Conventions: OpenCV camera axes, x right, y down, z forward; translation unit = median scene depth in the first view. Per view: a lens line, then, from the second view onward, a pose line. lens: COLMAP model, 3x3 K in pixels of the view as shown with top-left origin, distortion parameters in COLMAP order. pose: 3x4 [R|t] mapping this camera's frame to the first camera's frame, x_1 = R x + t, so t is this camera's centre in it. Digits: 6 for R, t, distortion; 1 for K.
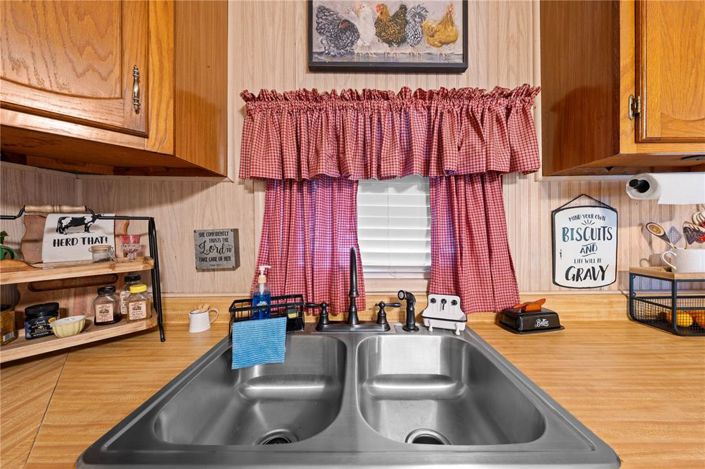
lens RADIAL K [[237.2, 0, 352.3], [0, 237.2, 231.3], [0, 0, 1]] dist [-0.001591, 0.000749]
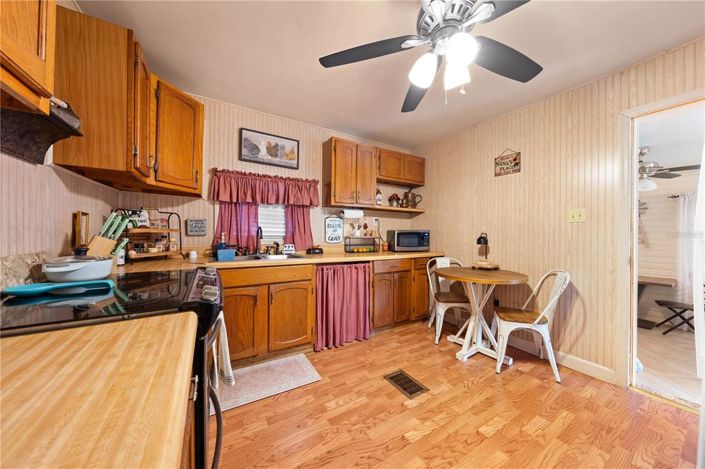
lens RADIAL K [[237.2, 0, 353.3], [0, 237.2, 235.8], [0, 0, 1]] dist [-0.001591, 0.000749]
pose [[0.864307, 0.012352, 0.502814, -0.412863], [-0.018551, 0.999801, 0.007327, 0.119074], [-0.502623, -0.015661, 0.864364, -1.950557]]
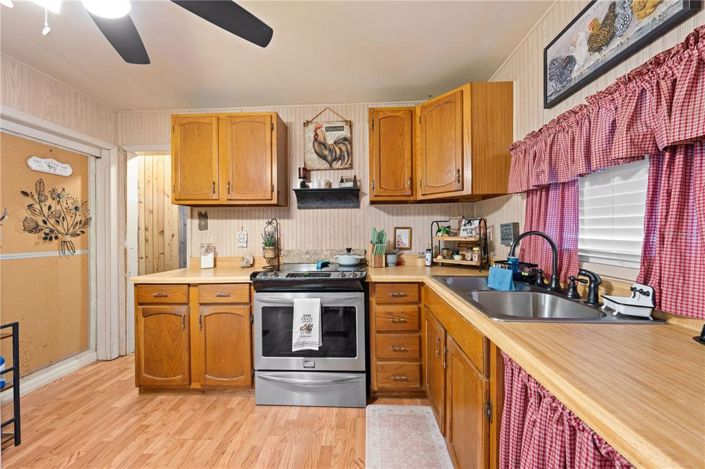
lens RADIAL K [[244.4, 0, 354.4], [0, 244.4, 233.7], [0, 0, 1]] dist [0.001180, -0.000067]
pose [[-0.053708, 0.009878, -0.998508, 1.374153], [0.001397, 0.999951, 0.009817, 0.053642], [0.998556, -0.000868, -0.053719, -0.082876]]
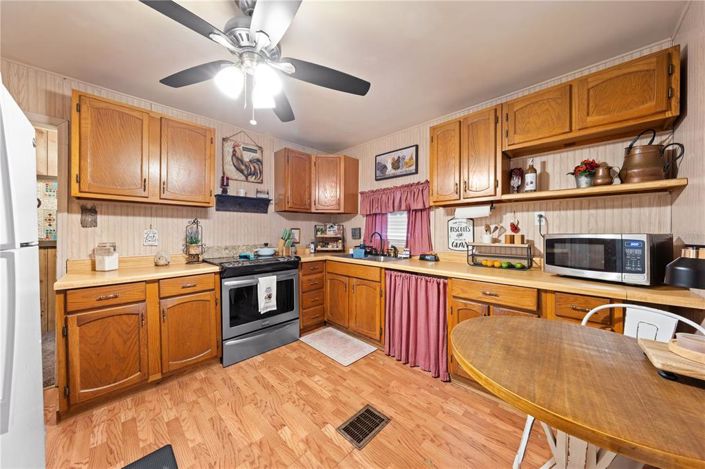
lens RADIAL K [[237.2, 0, 354.0], [0, 237.2, 234.2], [0, 0, 1]] dist [-0.001591, 0.000749]
pose [[0.707035, 0.016200, -0.706993, 2.048083], [-0.010987, 0.999869, 0.011923, 0.047801], [0.707093, -0.000662, 0.707120, -1.659221]]
